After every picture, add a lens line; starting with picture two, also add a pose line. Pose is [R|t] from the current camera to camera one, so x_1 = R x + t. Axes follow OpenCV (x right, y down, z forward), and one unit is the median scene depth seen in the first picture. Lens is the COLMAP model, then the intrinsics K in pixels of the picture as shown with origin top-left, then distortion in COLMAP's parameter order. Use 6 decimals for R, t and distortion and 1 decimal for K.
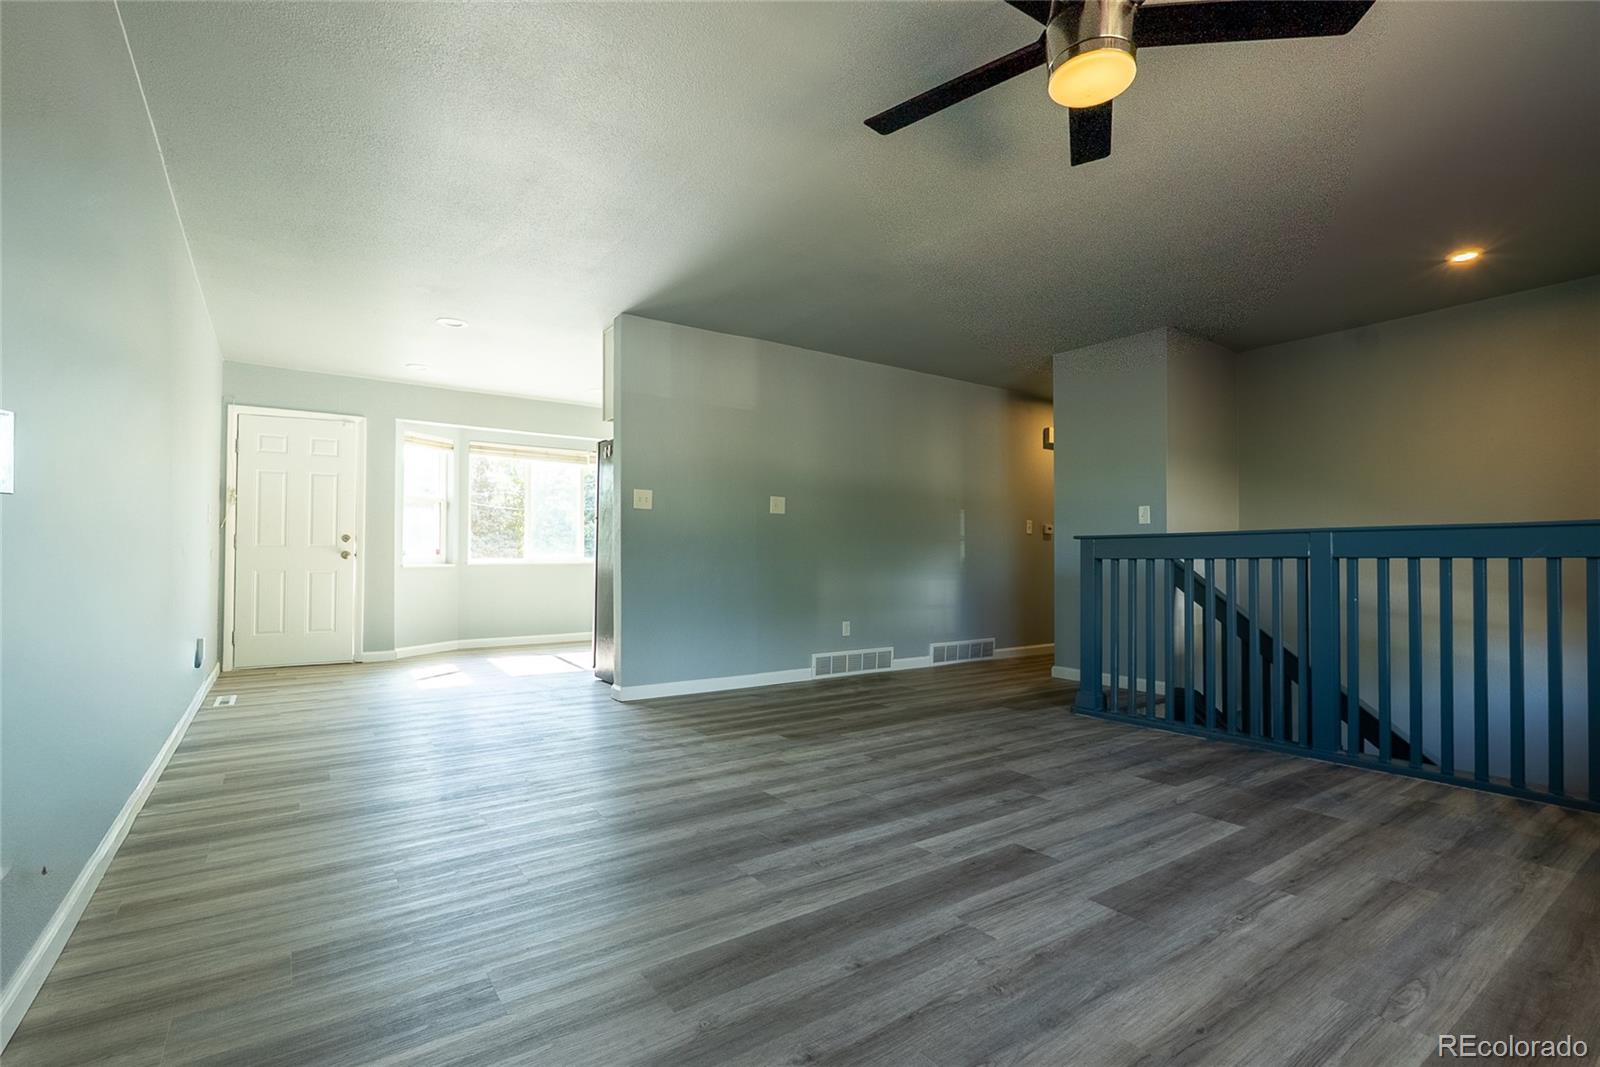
lens RADIAL K [[734.1, 0, 790.0], [0, 734.1, 551.5], [0, 0, 1]] dist [-0.004847, -0.001085]
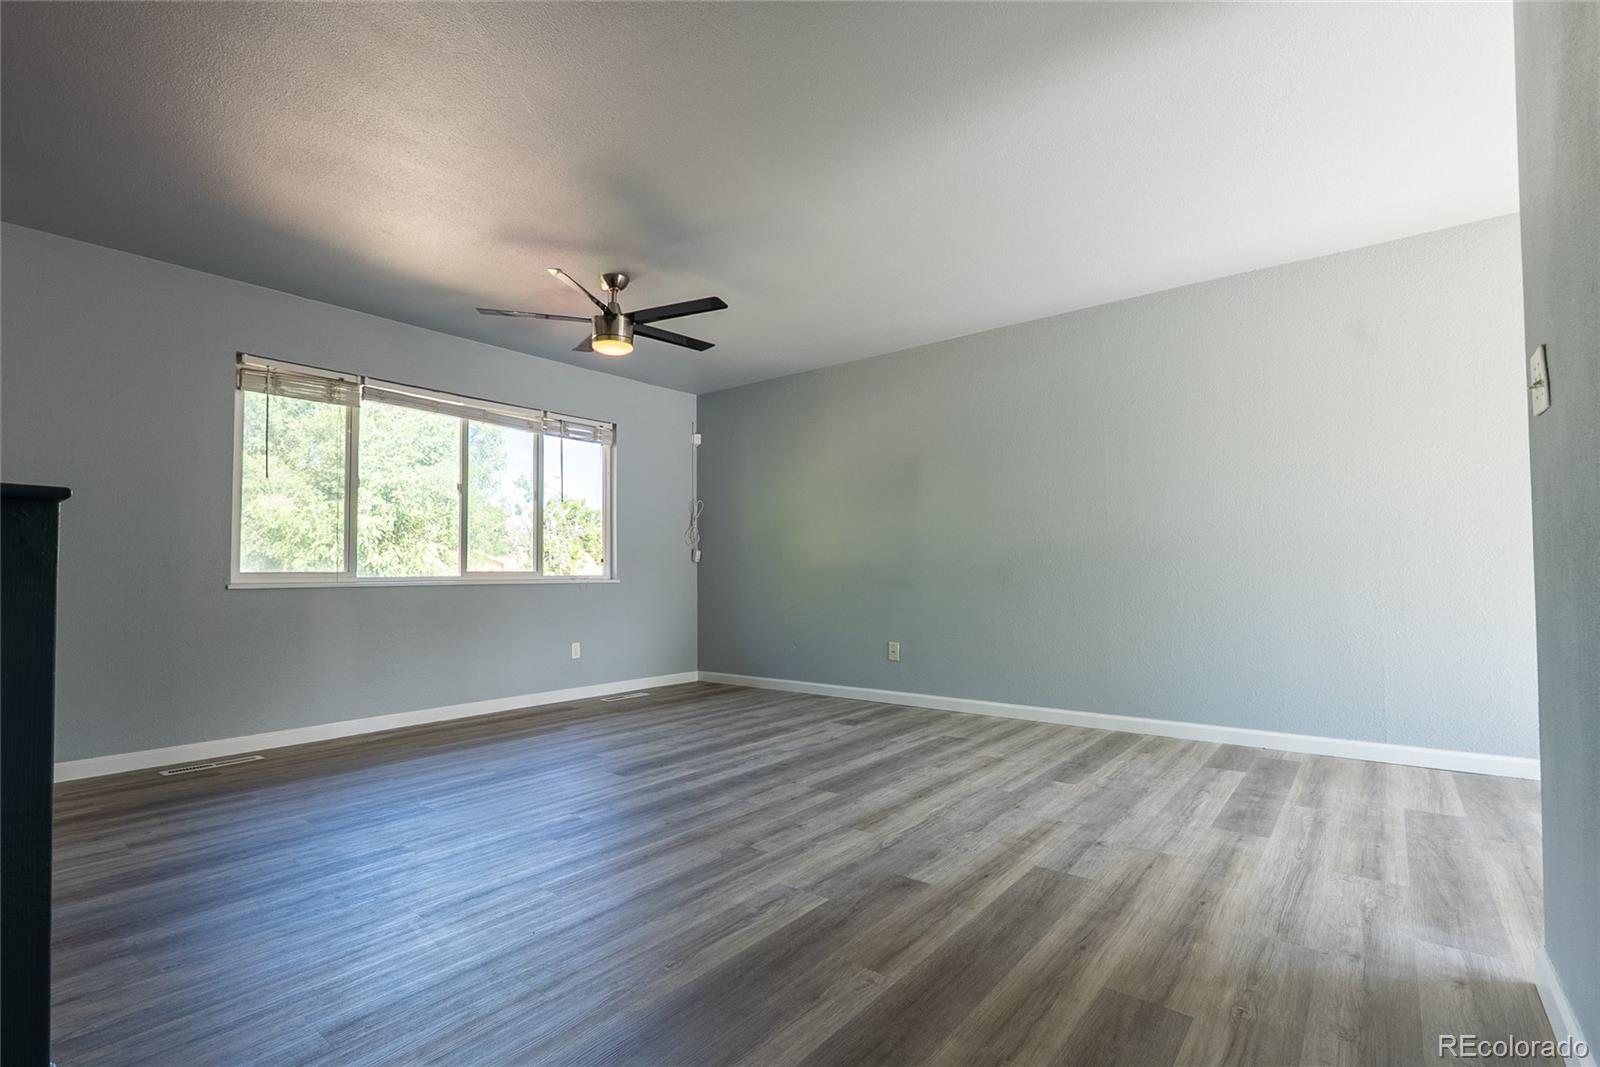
lens RADIAL K [[734.1, 0, 796.7], [0, 734.1, 542.4], [0, 0, 1]] dist [-0.004847, -0.001085]
pose [[-0.957837, -0.006062, -0.287247, 0.328259], [0.011276, 0.998214, -0.058666, 0.024337], [0.287089, -0.059432, -0.956058, 2.015402]]
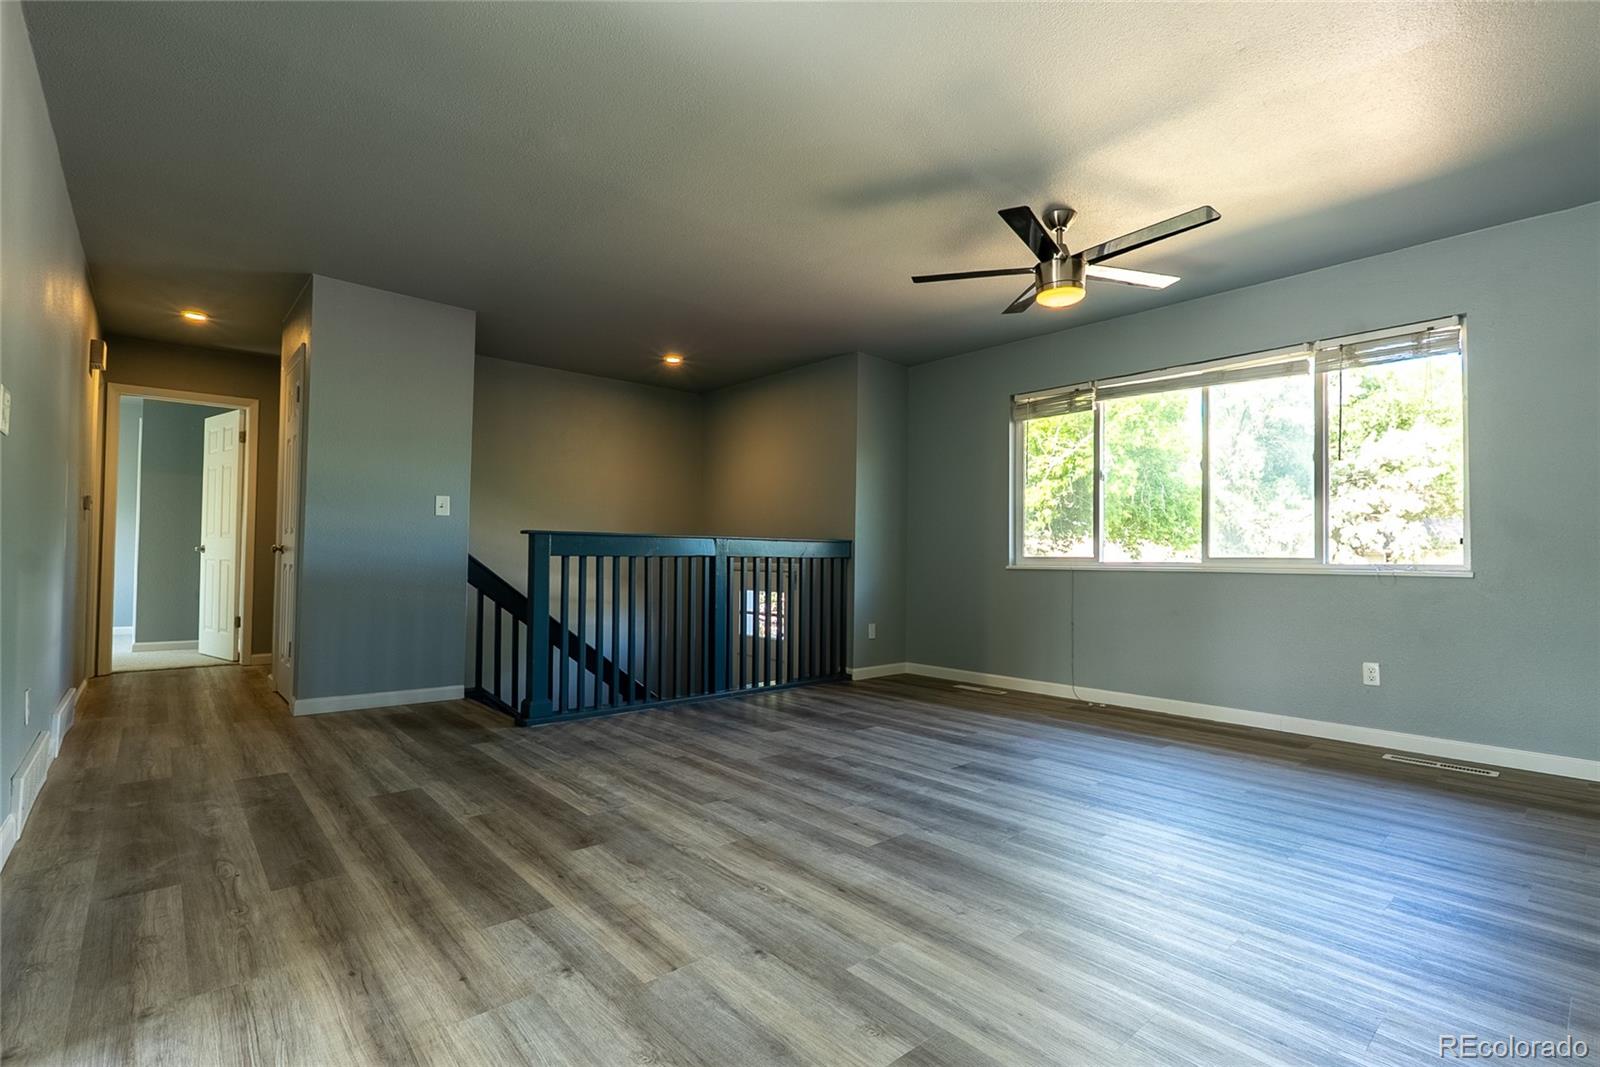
lens RADIAL K [[734.1, 0, 803.0], [0, 734.1, 545.9], [0, 0, 1]] dist [-0.004847, -0.001085]
pose [[-0.122149, 0.017426, 0.992359, -0.838101], [-0.025071, 0.999473, -0.020637, 0.012300], [-0.992195, -0.027401, -0.121647, 1.178021]]
